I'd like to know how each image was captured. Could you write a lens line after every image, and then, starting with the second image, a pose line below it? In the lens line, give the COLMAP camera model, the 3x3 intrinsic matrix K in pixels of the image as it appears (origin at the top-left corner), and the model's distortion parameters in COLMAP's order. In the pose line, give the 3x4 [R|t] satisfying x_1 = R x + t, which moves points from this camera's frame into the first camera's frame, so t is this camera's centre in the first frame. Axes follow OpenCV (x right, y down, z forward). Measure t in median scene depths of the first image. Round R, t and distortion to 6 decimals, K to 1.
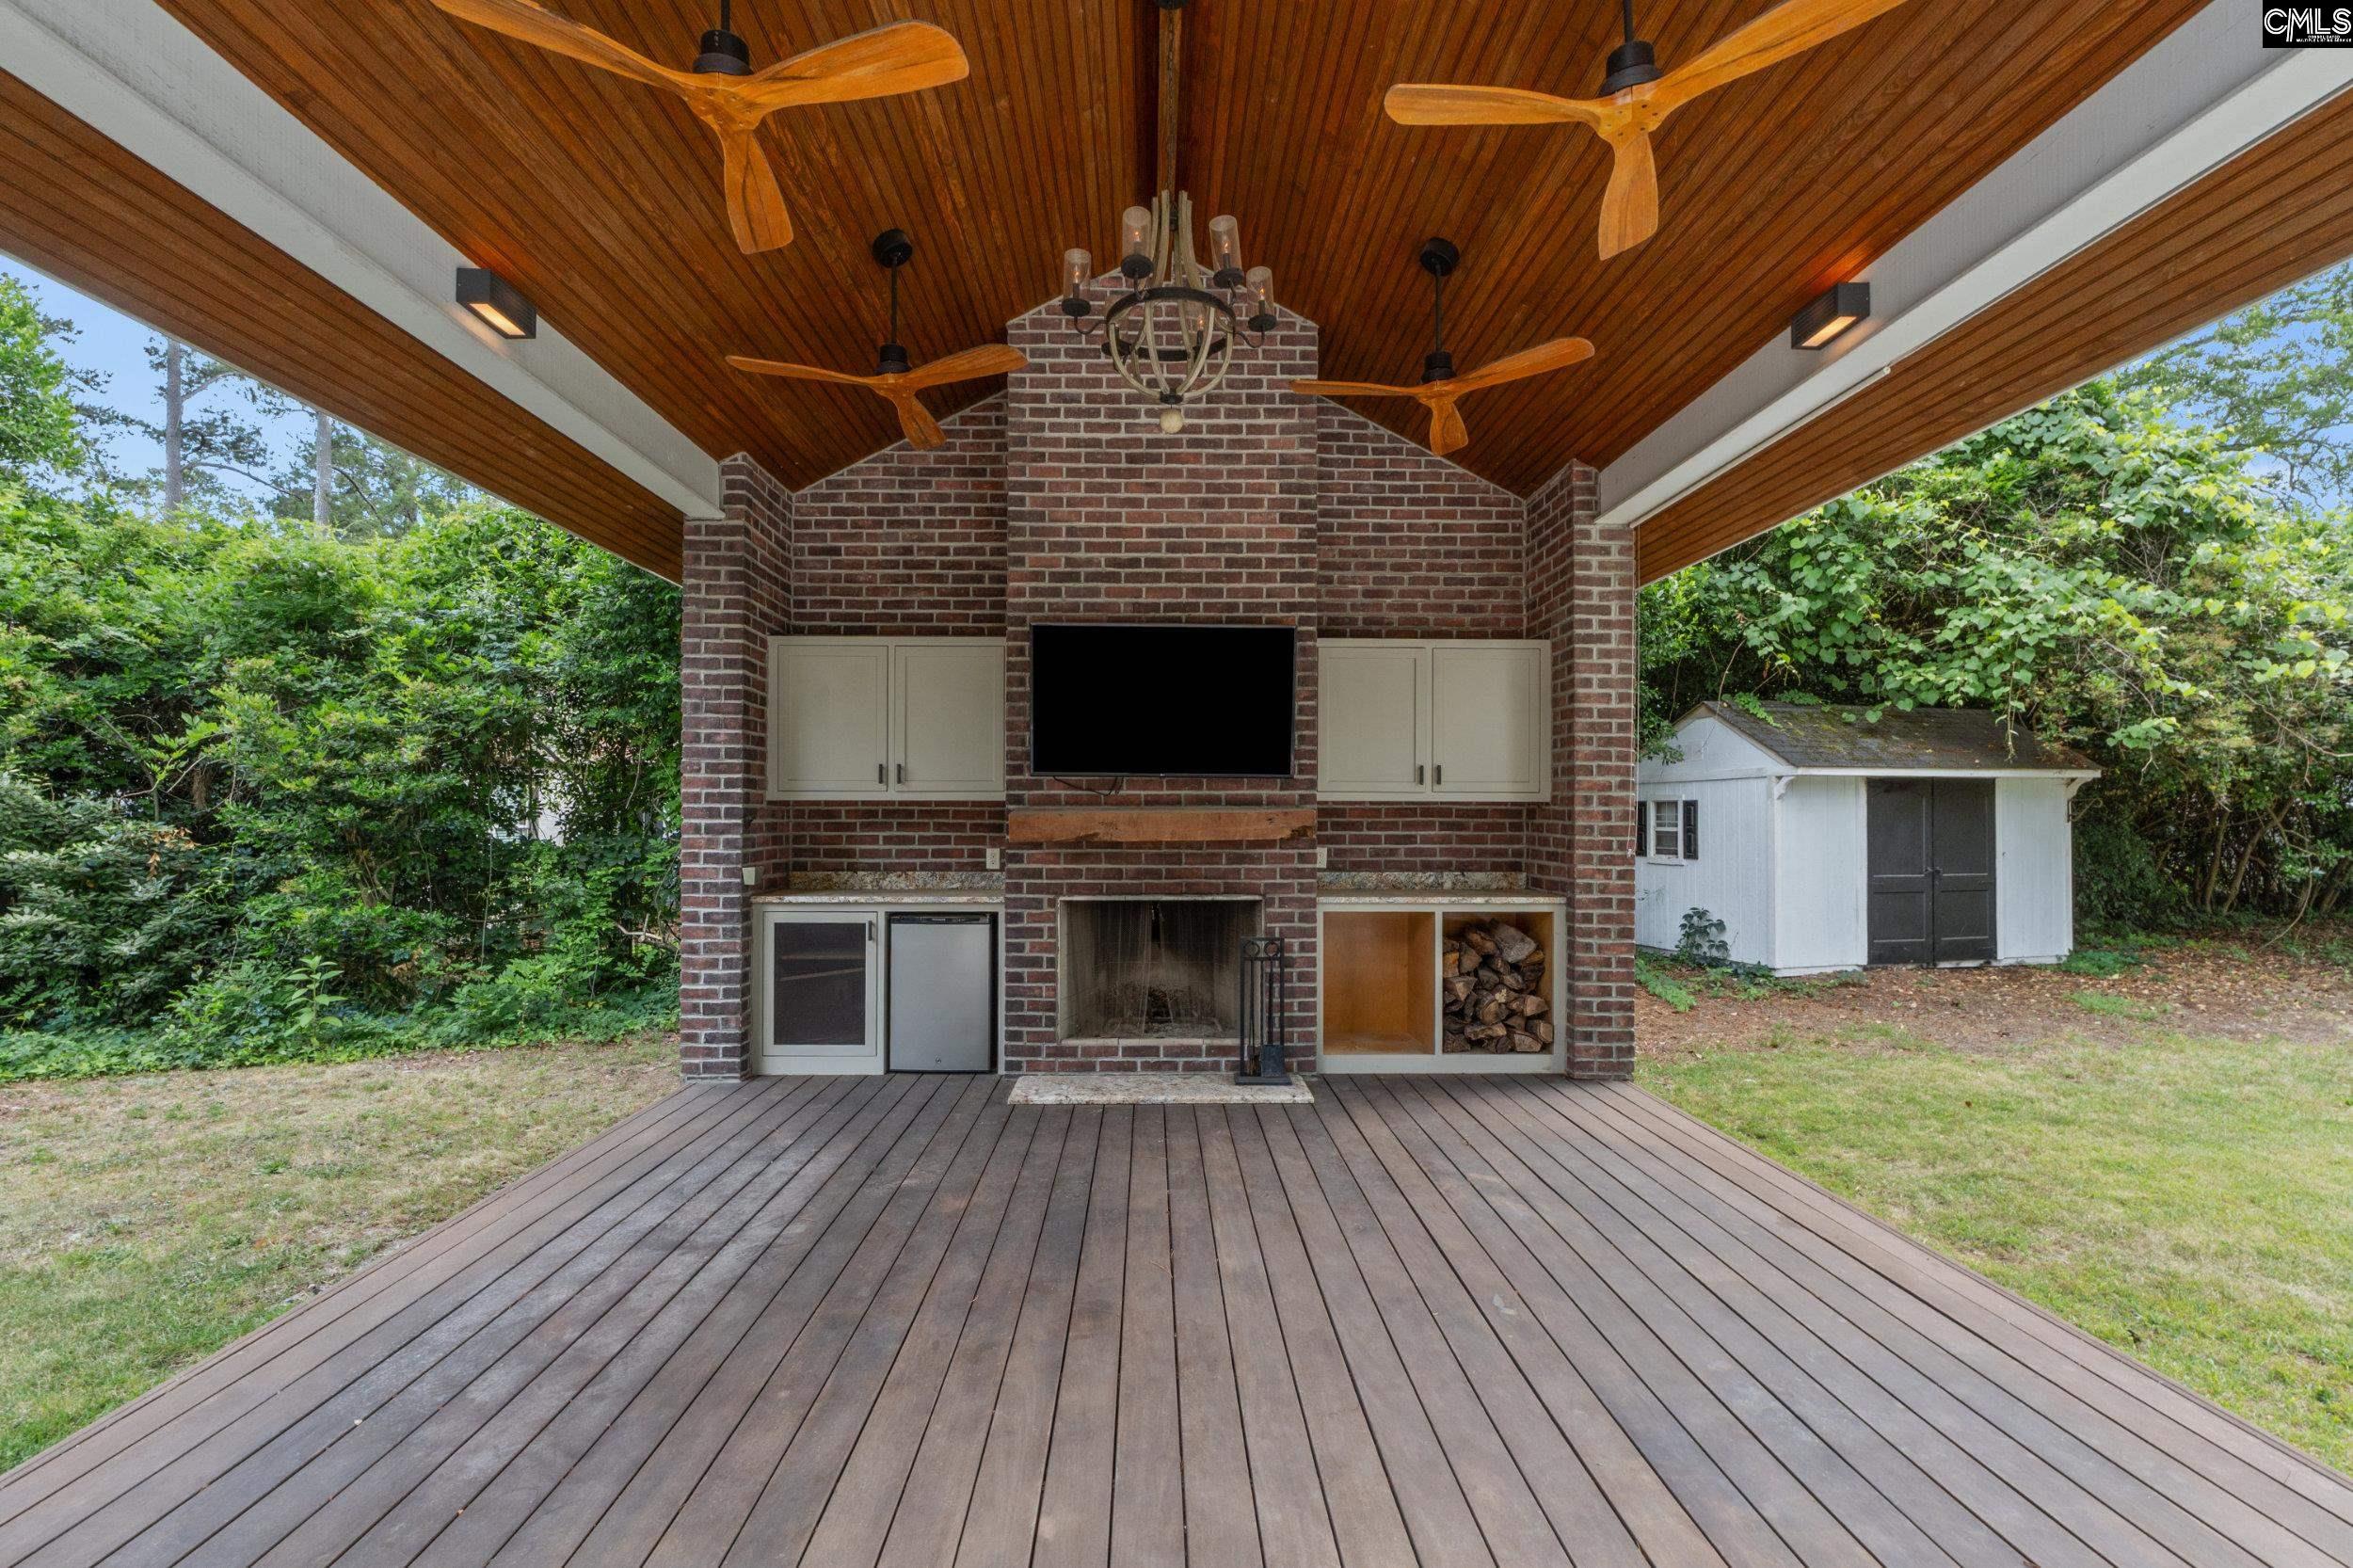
lens RADIAL K [[1010.6, 0, 1174.3], [0, 1010.6, 810.0], [0, 0, 1]] dist [-0.008479, -0.000096]
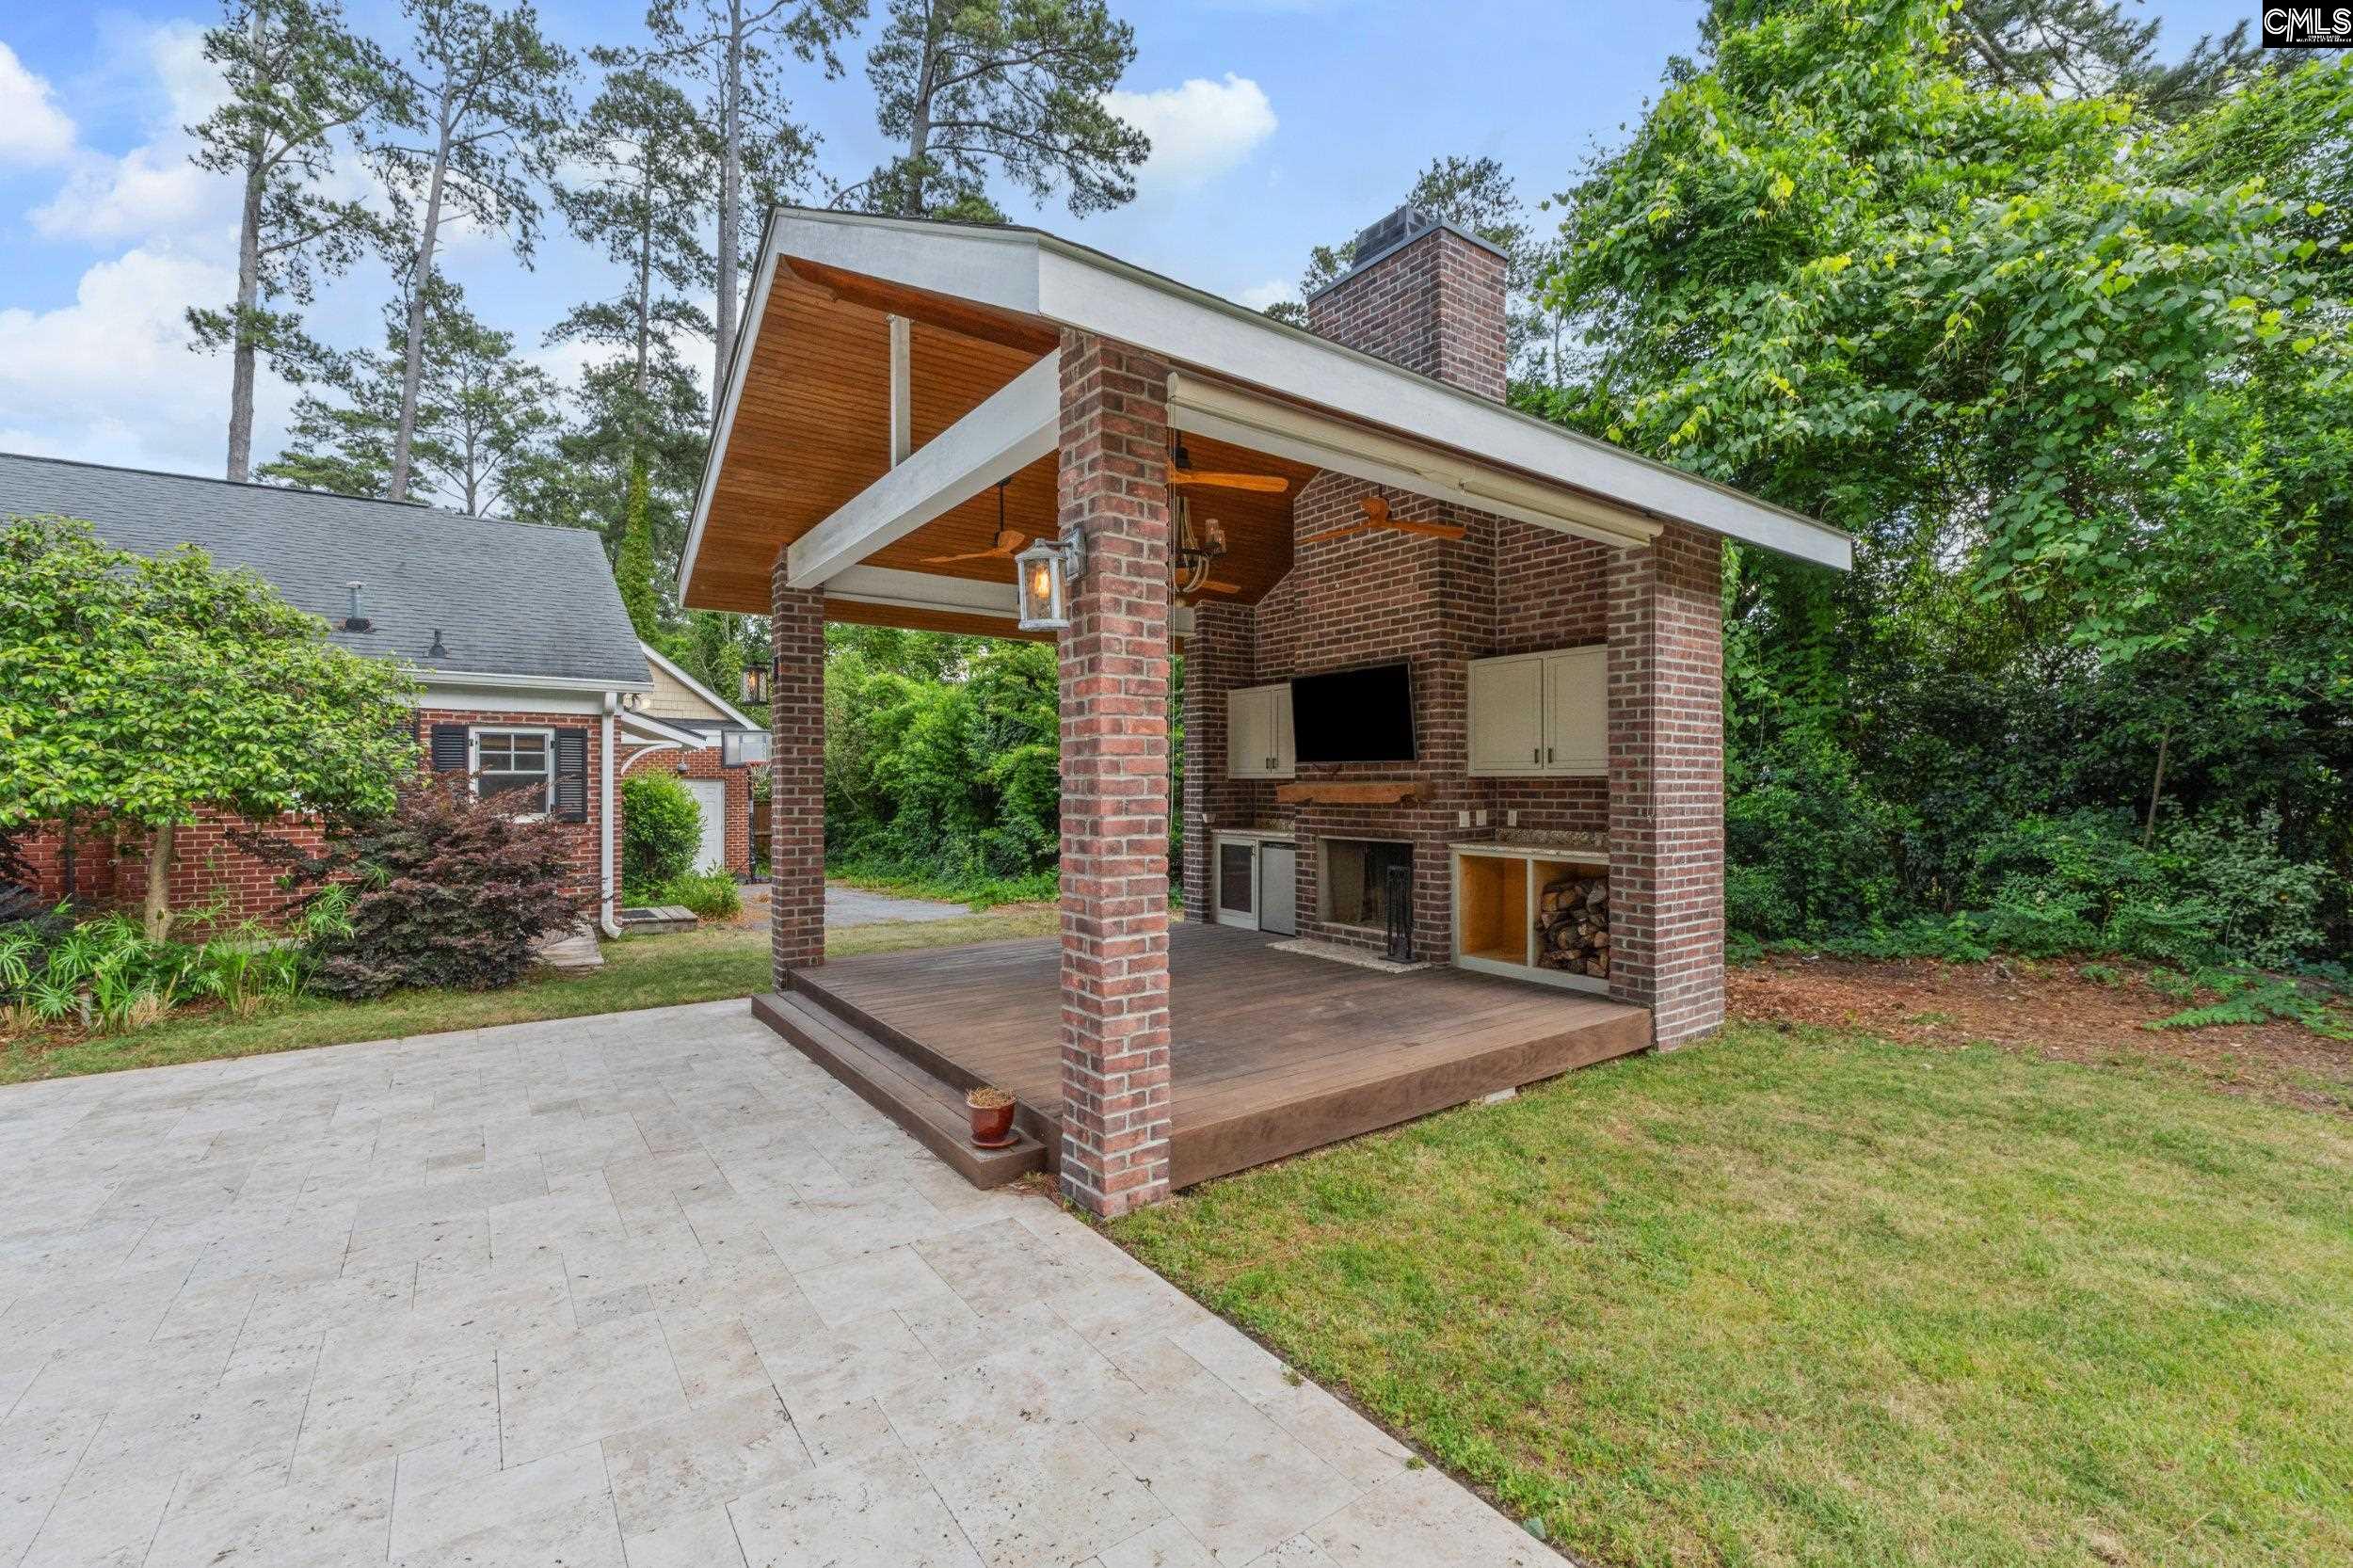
lens RADIAL K [[981.5, 0, 1186.7], [0, 981.5, 780.7], [0, 0, 1]] dist [-0.009330, -0.000216]
pose [[0.576790, -0.005156, -0.816877, 1.068913], [0.007786, 0.999969, -0.000814, -0.005424], [0.816856, -0.005891, 0.576812, -0.114246]]
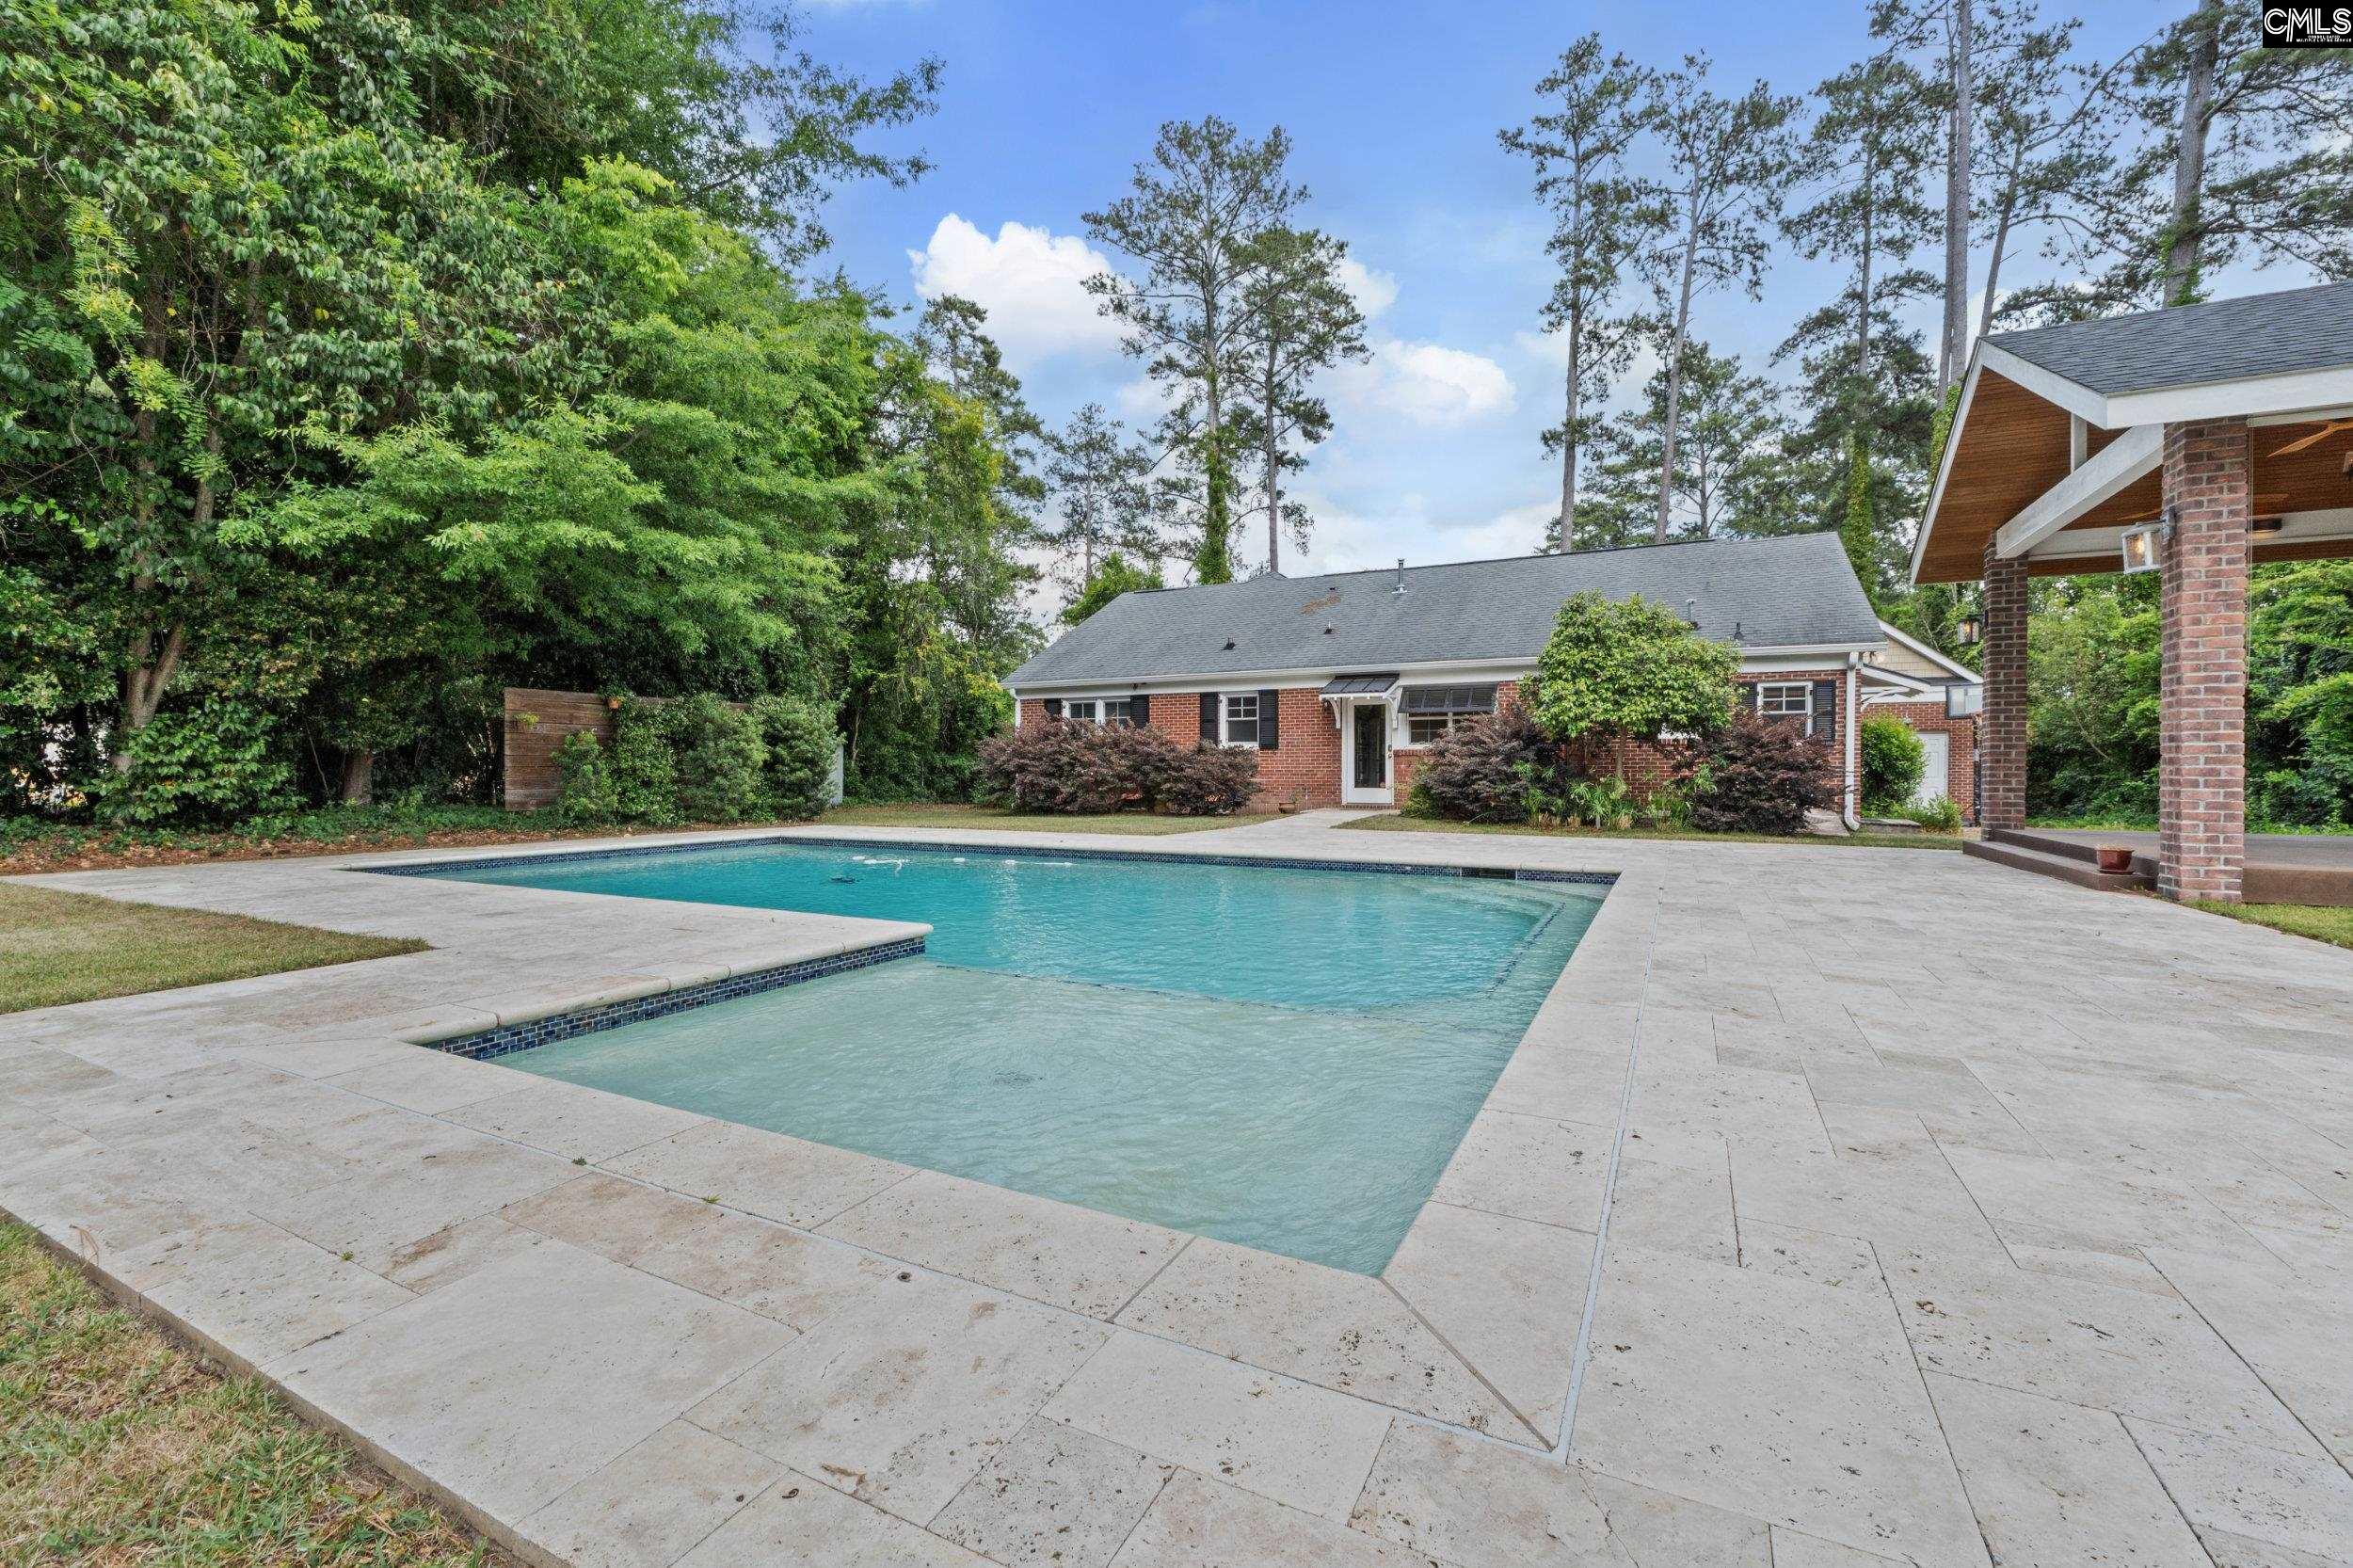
lens RADIAL K [[981.5, 0, 1186.7], [0, 981.5, 780.7], [0, 0, 1]] dist [-0.009330, -0.000216]
pose [[-0.471945, 0.010317, -0.881567, 3.723167], [0.002619, 0.999944, 0.010301, 0.354133], [0.881624, 0.002553, -0.471946, -0.543940]]
